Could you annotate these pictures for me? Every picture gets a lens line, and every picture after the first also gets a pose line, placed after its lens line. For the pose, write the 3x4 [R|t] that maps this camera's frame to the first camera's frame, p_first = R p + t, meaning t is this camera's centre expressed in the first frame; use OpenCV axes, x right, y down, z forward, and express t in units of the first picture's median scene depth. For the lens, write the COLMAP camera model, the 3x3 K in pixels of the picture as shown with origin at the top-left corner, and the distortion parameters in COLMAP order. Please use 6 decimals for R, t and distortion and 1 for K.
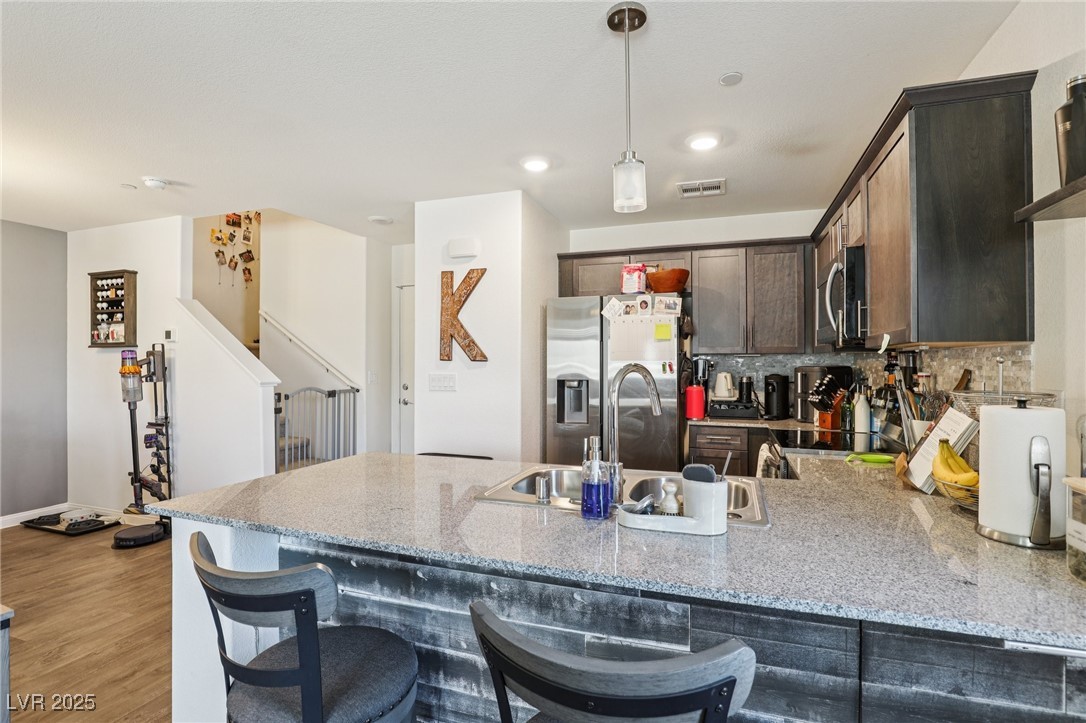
lens RADIAL K [[519.0, 0, 541.6], [0, 519.0, 359.1], [0, 0, 1]] dist [-0.026200, 0.000561]
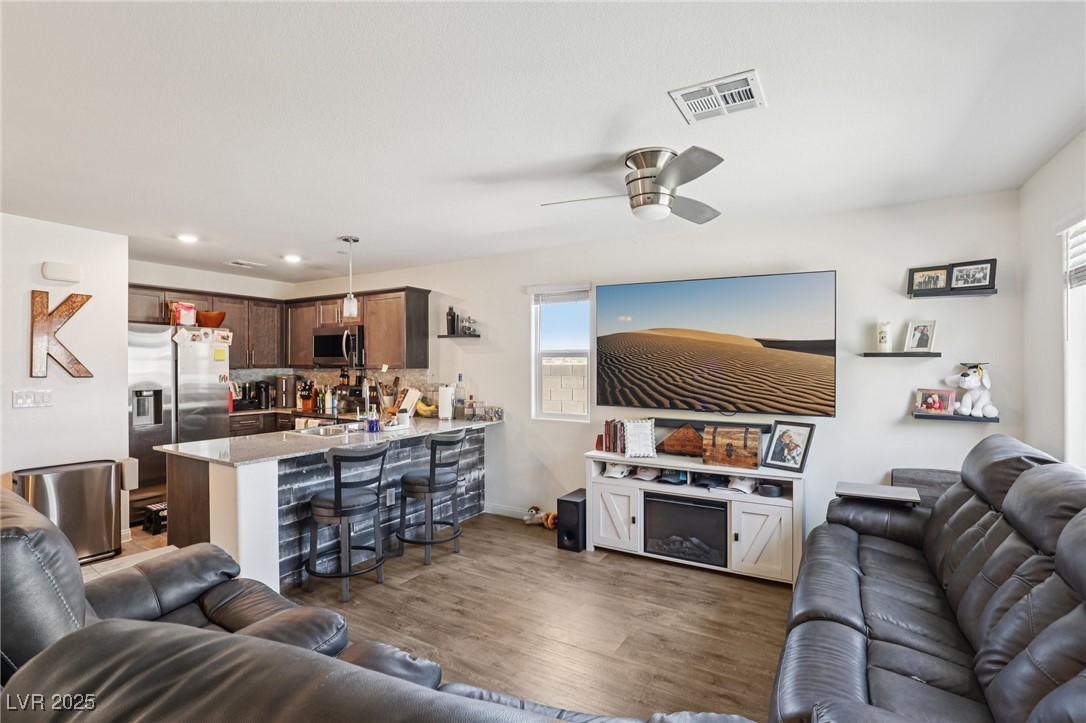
lens RADIAL K [[518.0, 0, 542.2], [0, 518.0, 365.1], [0, 0, 1]] dist [-0.030401, 0.002143]
pose [[0.195681, -0.001673, 0.980666, -0.978790], [-0.007073, 0.999970, 0.003117, -0.031962], [-0.980642, -0.007546, 0.195664, -0.183974]]
